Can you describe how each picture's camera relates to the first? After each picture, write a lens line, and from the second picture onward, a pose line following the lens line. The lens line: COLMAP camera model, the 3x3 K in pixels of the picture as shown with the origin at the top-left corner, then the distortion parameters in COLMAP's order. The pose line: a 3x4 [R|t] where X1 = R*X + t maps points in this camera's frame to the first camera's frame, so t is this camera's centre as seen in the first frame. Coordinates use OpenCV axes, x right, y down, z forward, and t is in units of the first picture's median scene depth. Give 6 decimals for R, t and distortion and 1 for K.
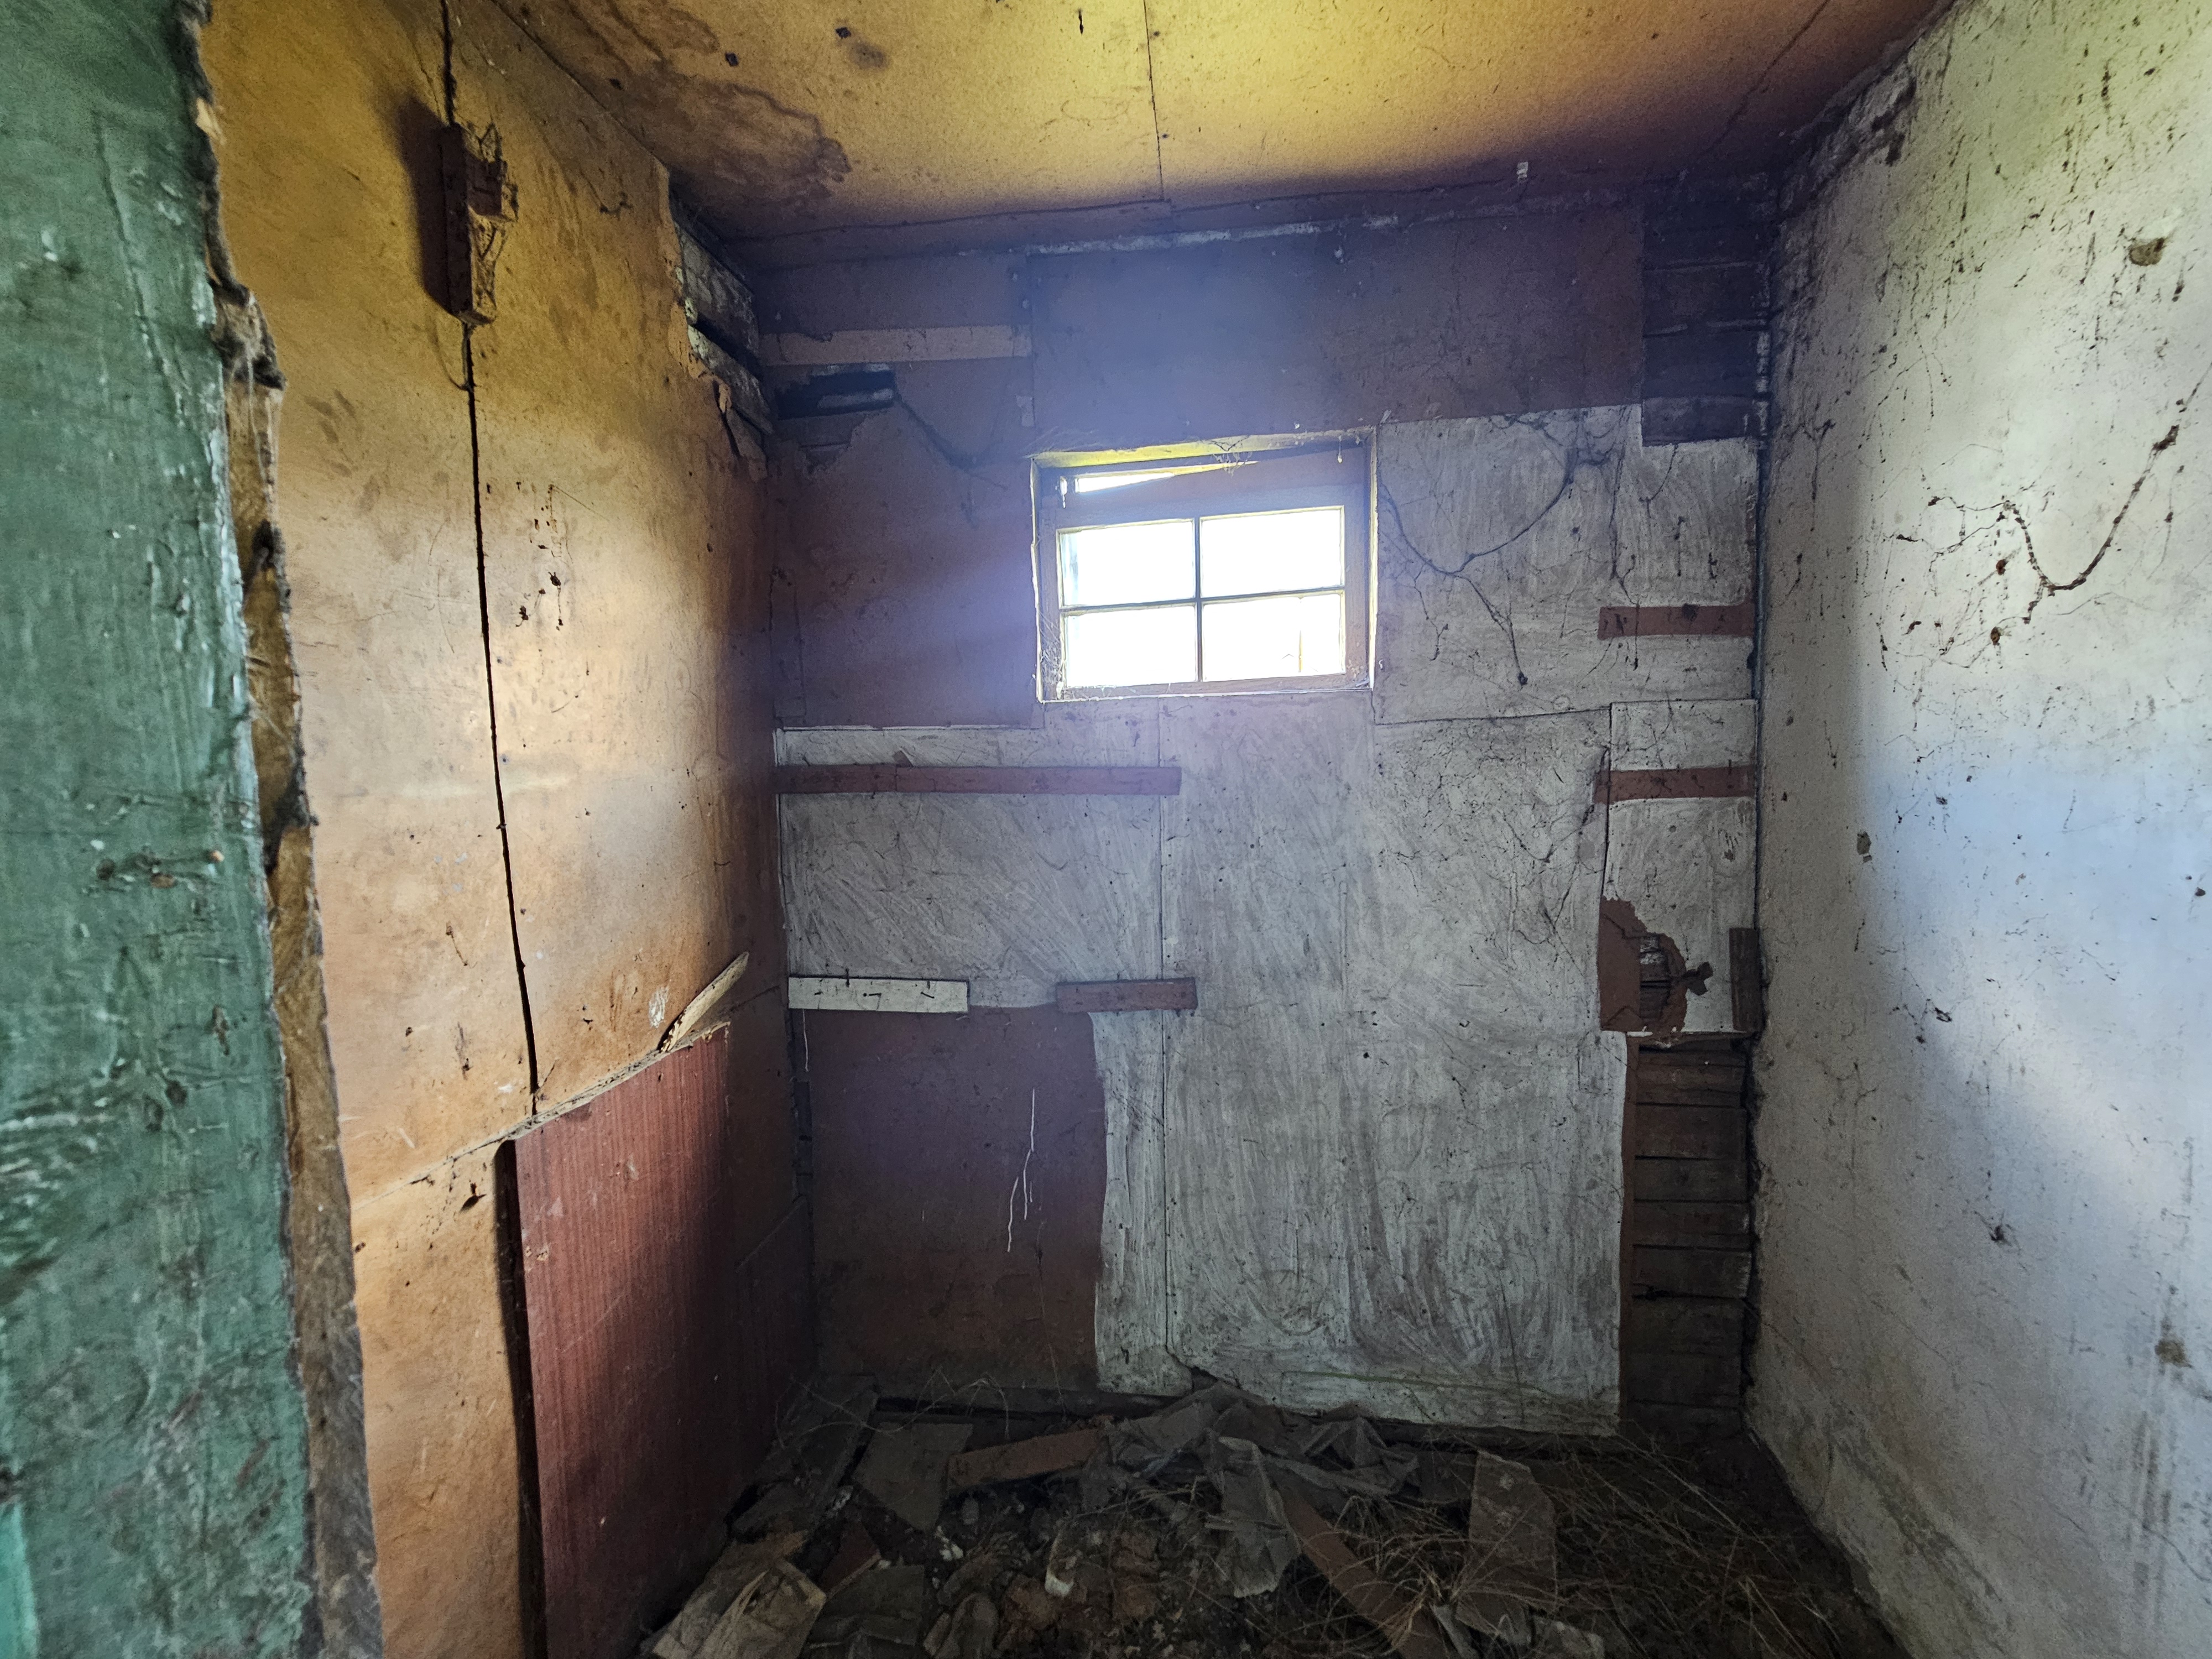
lens RADIAL K [[911.0, 0, 1094.4], [0, 911.0, 839.7], [0, 0, 1]] dist [-0.002189, 0.000517]
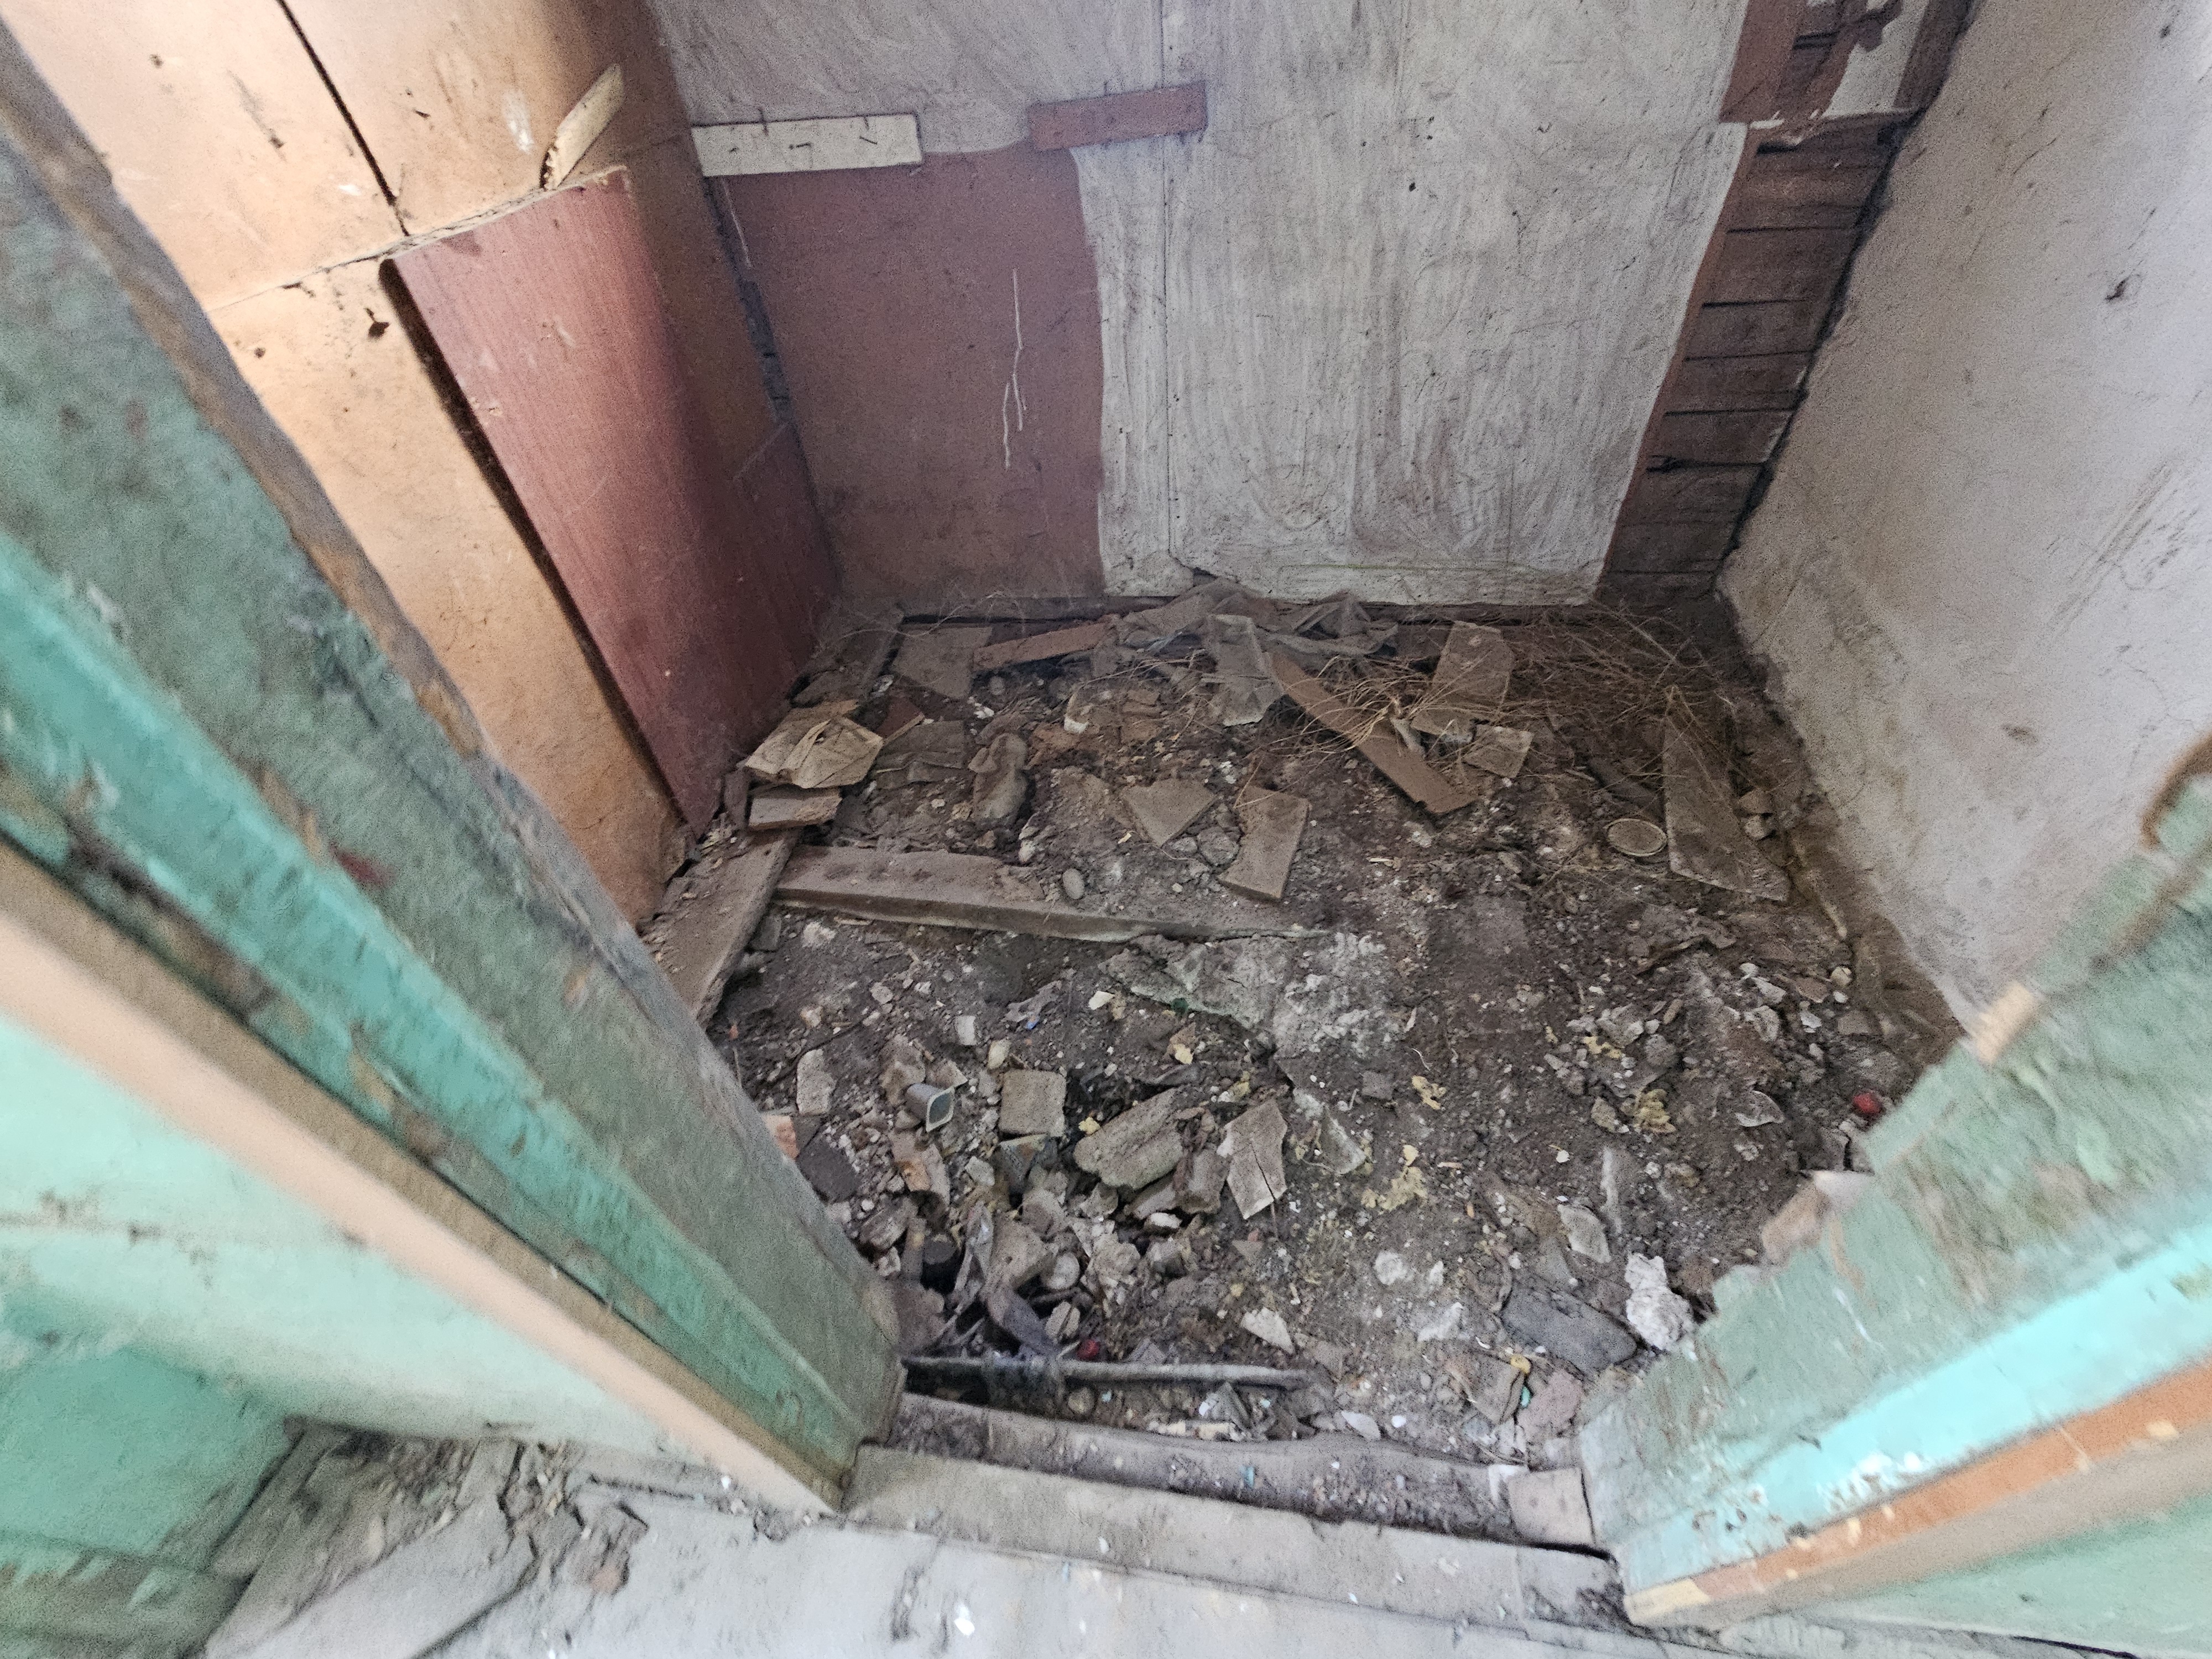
lens RADIAL K [[911.0, 0, 1089.8], [0, 911.0, 828.8], [0, 0, 1]] dist [-0.002189, 0.000517]
pose [[0.998374, -0.043475, -0.036862, 0.014363], [0.056997, 0.767212, 0.638856, 0.142394], [0.000506, -0.639919, 0.768442, 0.001709]]
